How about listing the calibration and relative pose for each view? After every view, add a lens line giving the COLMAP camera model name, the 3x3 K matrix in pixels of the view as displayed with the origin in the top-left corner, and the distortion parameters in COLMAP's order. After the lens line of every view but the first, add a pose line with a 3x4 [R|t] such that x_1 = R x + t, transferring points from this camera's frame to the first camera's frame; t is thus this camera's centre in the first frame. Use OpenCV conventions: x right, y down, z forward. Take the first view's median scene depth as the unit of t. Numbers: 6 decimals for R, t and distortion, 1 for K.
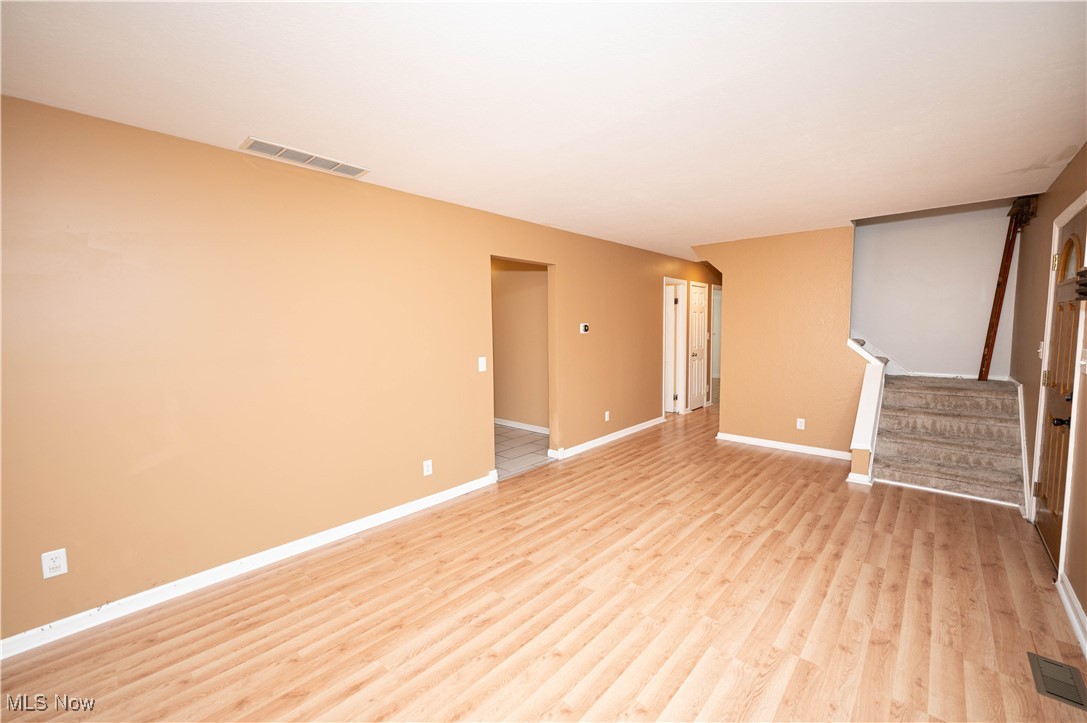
lens RADIAL K [[432.4, 0, 537.1], [0, 432.4, 364.4], [0, 0, 1]] dist [-0.000800, 0.000599]
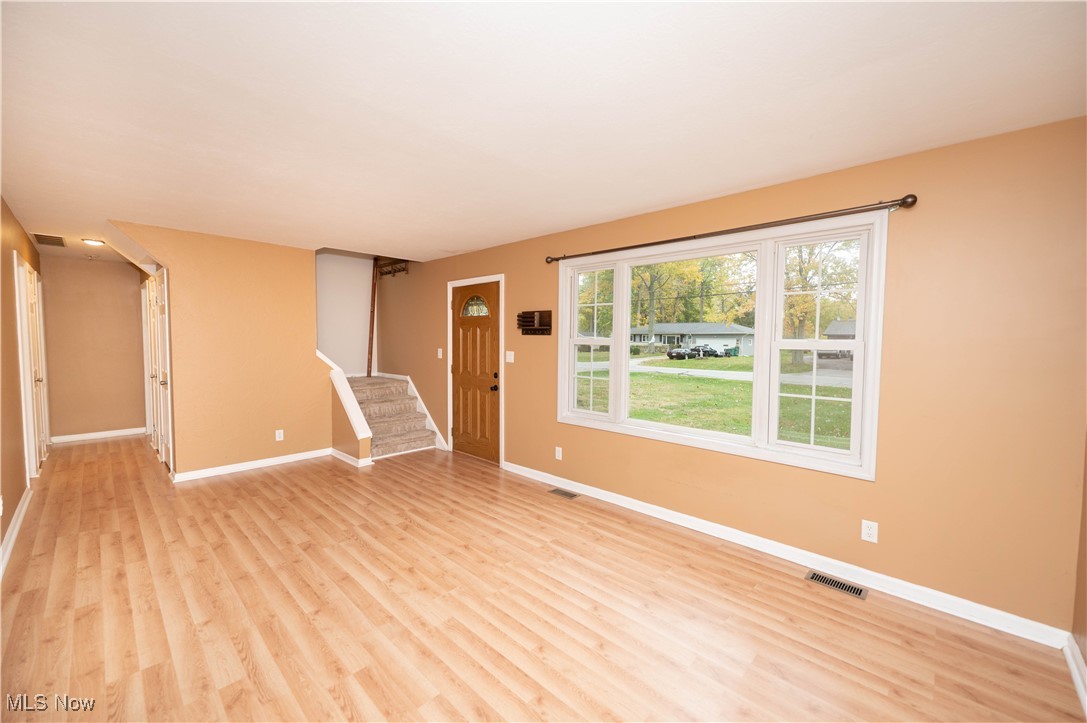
lens RADIAL K [[432.4, 0, 547.6], [0, 432.4, 360.7], [0, 0, 1]] dist [-0.000800, 0.000599]
pose [[0.008282, -0.039831, 0.999172, -0.563203], [0.078301, 0.996164, 0.039062, -0.037355], [-0.996895, 0.077913, 0.011369, 0.531497]]
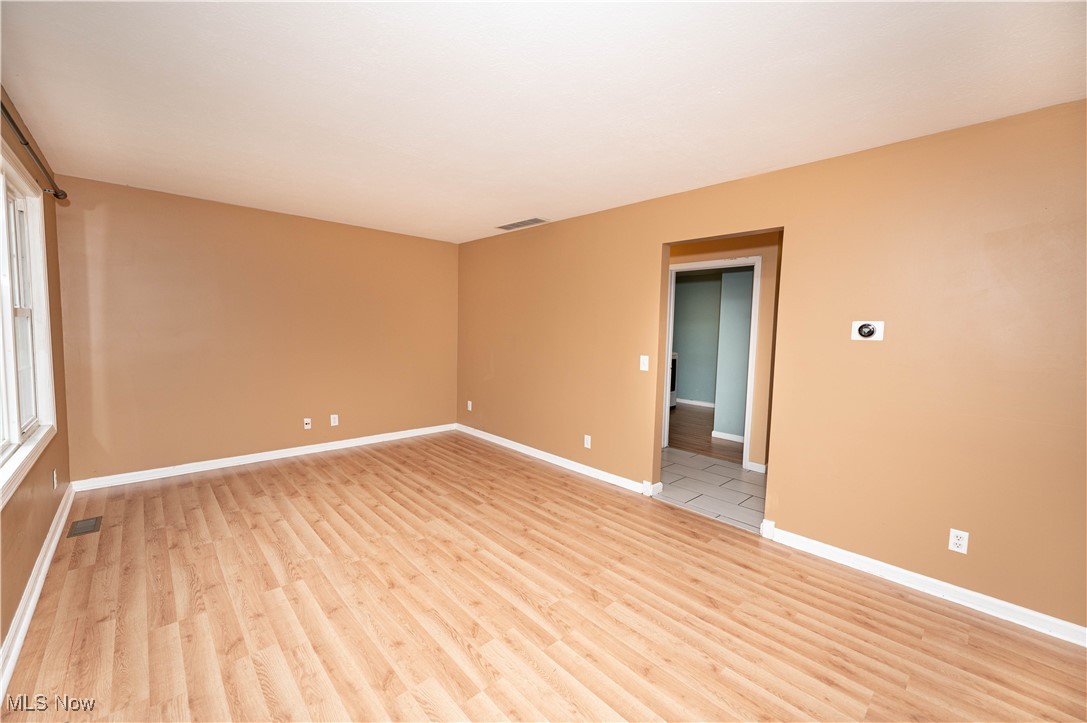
lens RADIAL K [[432.4, 0, 541.9], [0, 432.4, 360.7], [0, 0, 1]] dist [-0.000800, 0.000599]
pose [[-0.070262, 0.084912, -0.993908, 0.971472], [-0.109658, 0.989674, 0.092303, -0.080575], [0.991483, 0.115476, -0.060225, 0.982501]]
